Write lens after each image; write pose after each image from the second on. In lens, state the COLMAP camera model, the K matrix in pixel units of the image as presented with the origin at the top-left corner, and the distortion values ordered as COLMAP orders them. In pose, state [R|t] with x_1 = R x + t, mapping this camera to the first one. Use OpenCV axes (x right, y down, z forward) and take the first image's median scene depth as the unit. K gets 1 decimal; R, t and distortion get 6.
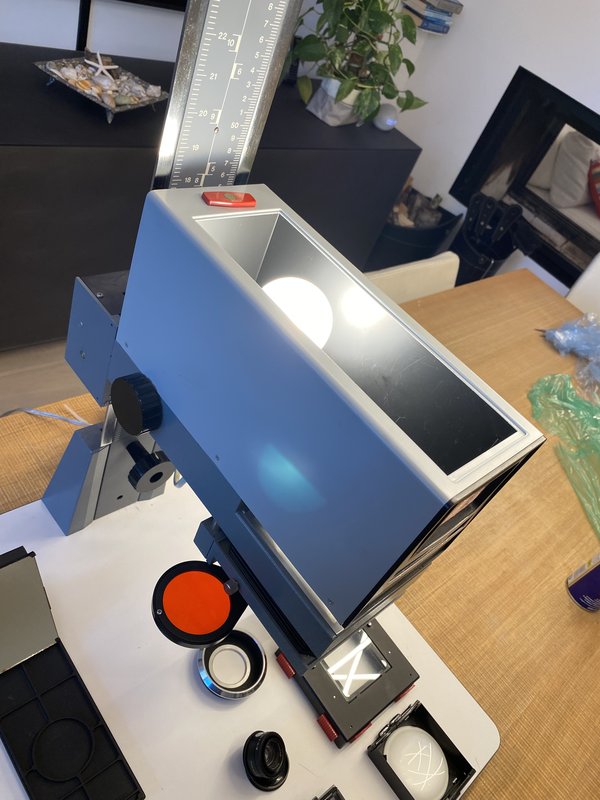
lens RADIAL K [[606.2, 0, 300.0], [0, 606.2, 393.5], [0, 0, 1]] dist [0.014101, -0.002902]
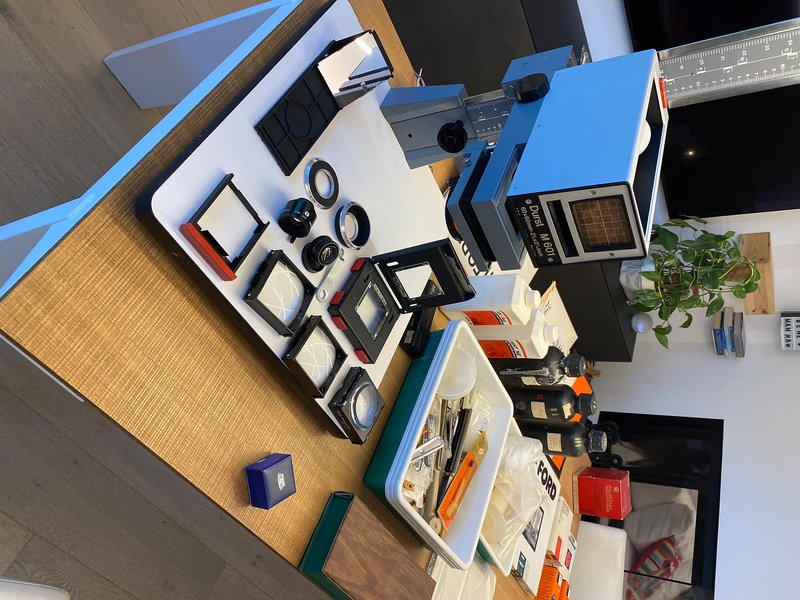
lens RADIAL K [[606.2, 0, 403.2], [0, 606.2, 291.3], [0, 0, 1]] dist [0.014101, -0.002902]
pose [[0.359590, 0.922970, -0.137188, 0.105796], [-0.924073, 0.331825, -0.189689, 0.248567], [-0.129555, 0.194982, 0.972213, -0.152266]]
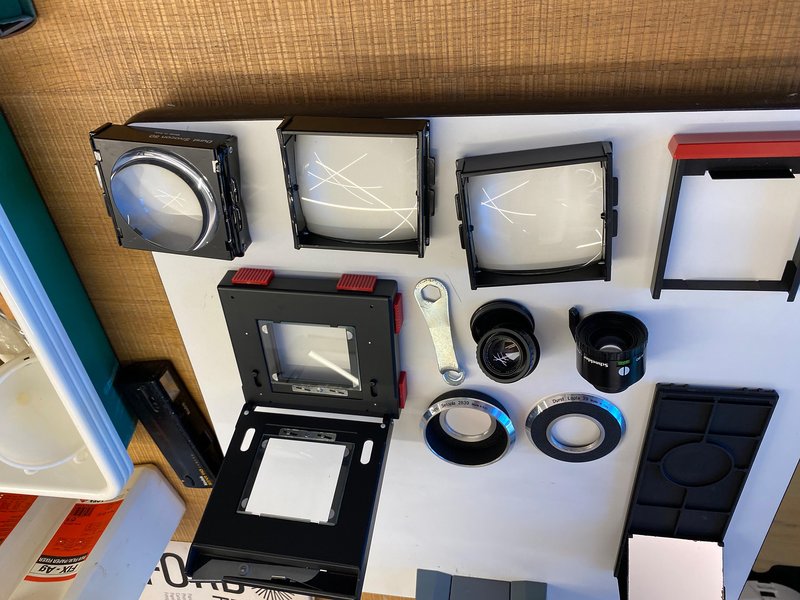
lens RADIAL K [[610.2, 0, 403.2], [0, 610.2, 301.3], [0, 0, 1]] dist [0.025379, -0.032713]
pose [[-0.795516, -0.337244, -0.503409, 0.145629], [0.327064, -0.938367, 0.111785, 0.180856], [-0.510081, -0.075721, 0.856787, 0.153254]]
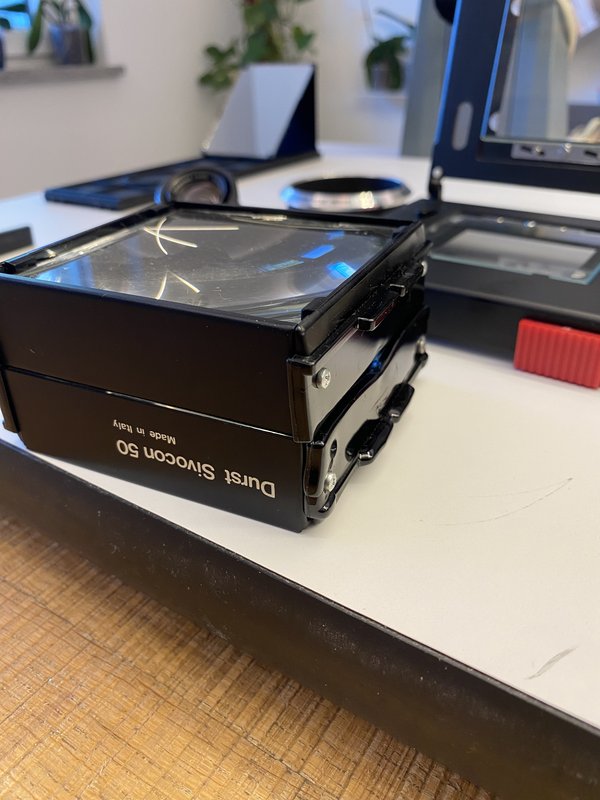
lens RADIAL K [[609.0, 0, 303.2], [0, 609.0, 397.0], [0, 0, 1]] dist [0.004336, -0.072916]
pose [[0.240944, 0.153605, -0.958306, 0.161591], [-0.584330, 0.811341, -0.016869, 0.232255], [0.774922, 0.564032, 0.285244, 0.343719]]
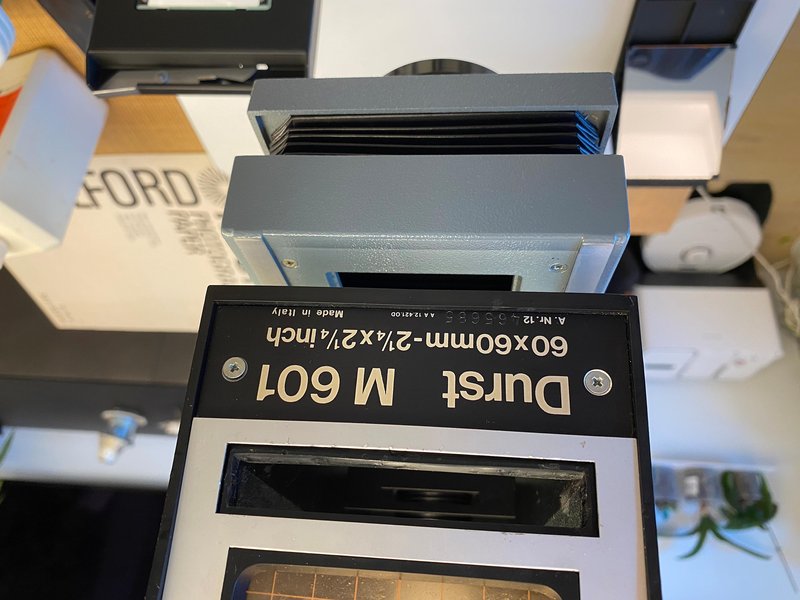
lens RADIAL K [[622.1, 0, 400.0], [0, 622.1, 300.0], [0, 0, 1]] dist [-0.001734, -0.006256]
pose [[-0.775346, 0.009376, -0.631468, 0.103493], [0.256573, -0.908977, -0.328529, 0.107732], [-0.577070, -0.416741, 0.702366, 0.176536]]
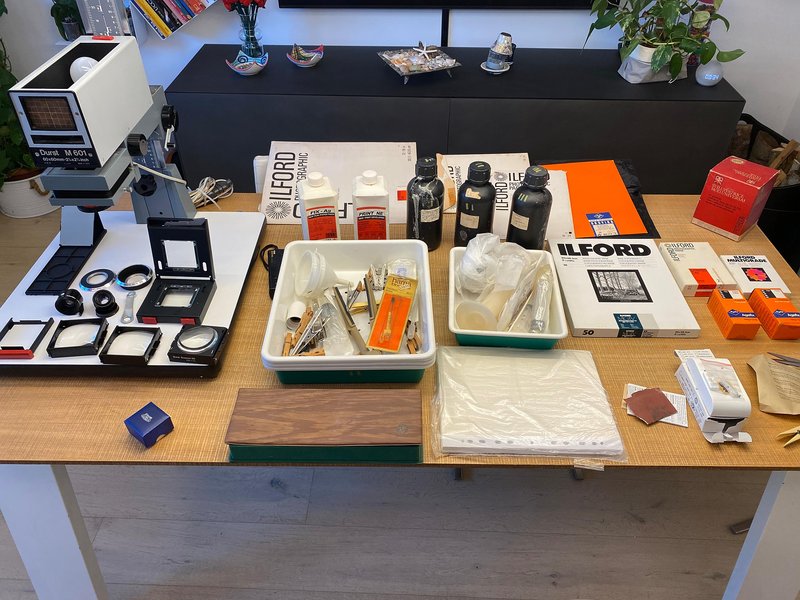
lens RADIAL K [[611.7, 0, 399.7], [0, 611.7, 299.2], [0, 0, 1]] dist [0.015923, -0.019029]
pose [[0.700941, 0.147589, -0.697782, 0.729890], [-0.277862, 0.957563, -0.076584, 0.160167], [0.656868, 0.247568, 0.712204, 0.054709]]
